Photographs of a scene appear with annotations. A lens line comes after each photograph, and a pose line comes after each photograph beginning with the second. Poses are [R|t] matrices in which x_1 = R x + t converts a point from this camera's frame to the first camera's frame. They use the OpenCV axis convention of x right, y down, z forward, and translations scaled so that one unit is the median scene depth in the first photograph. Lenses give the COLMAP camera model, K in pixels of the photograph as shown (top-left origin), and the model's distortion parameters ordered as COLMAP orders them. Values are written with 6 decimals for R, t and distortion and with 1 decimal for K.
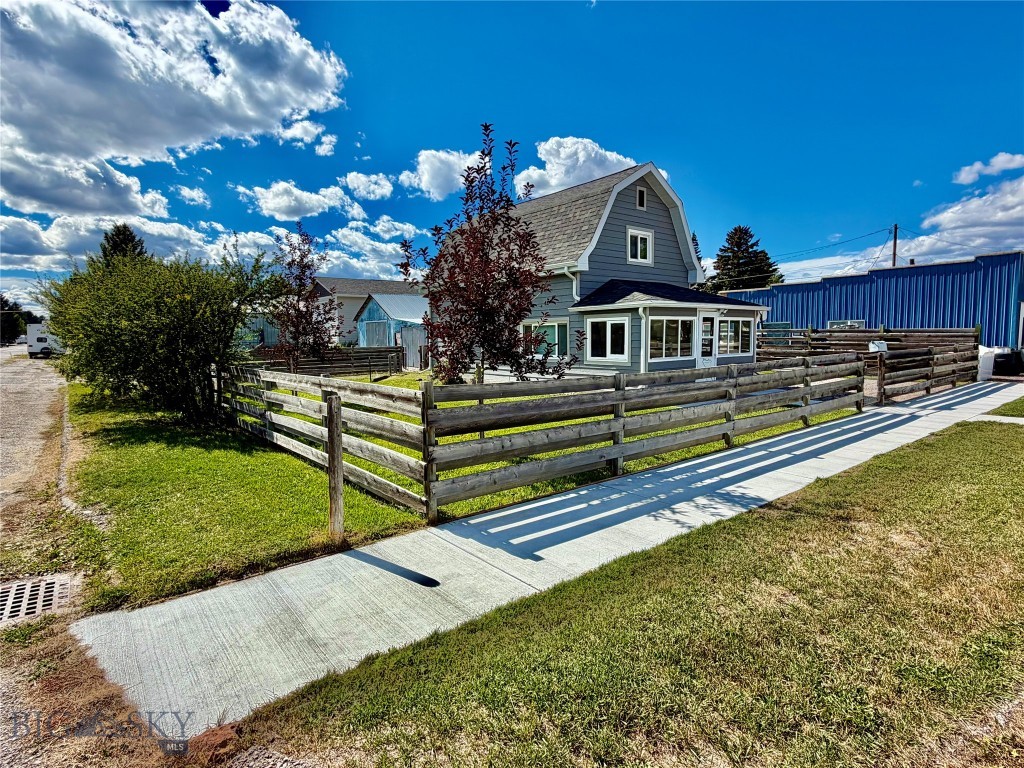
lens RADIAL K [[560.1, 0, 503.3], [0, 560.1, 374.9], [0, 0, 1]] dist [-0.004281, 0.004974]
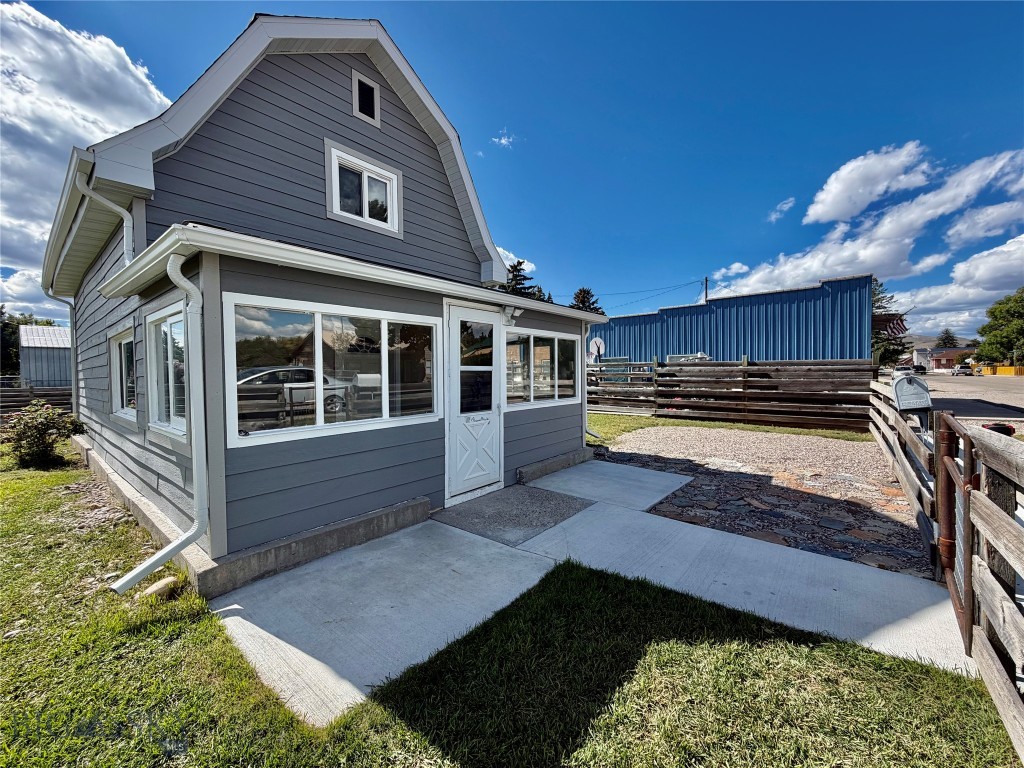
lens RADIAL K [[406.0, 0, 505.8], [0, 406.0, 382.2], [0, 0, 1]] dist [0.006244, -0.000104]
pose [[0.980631, -0.005719, 0.195783, 0.218456], [0.015699, 0.998653, -0.049460, -0.027172], [-0.195236, 0.051576, 0.979399, 0.460056]]
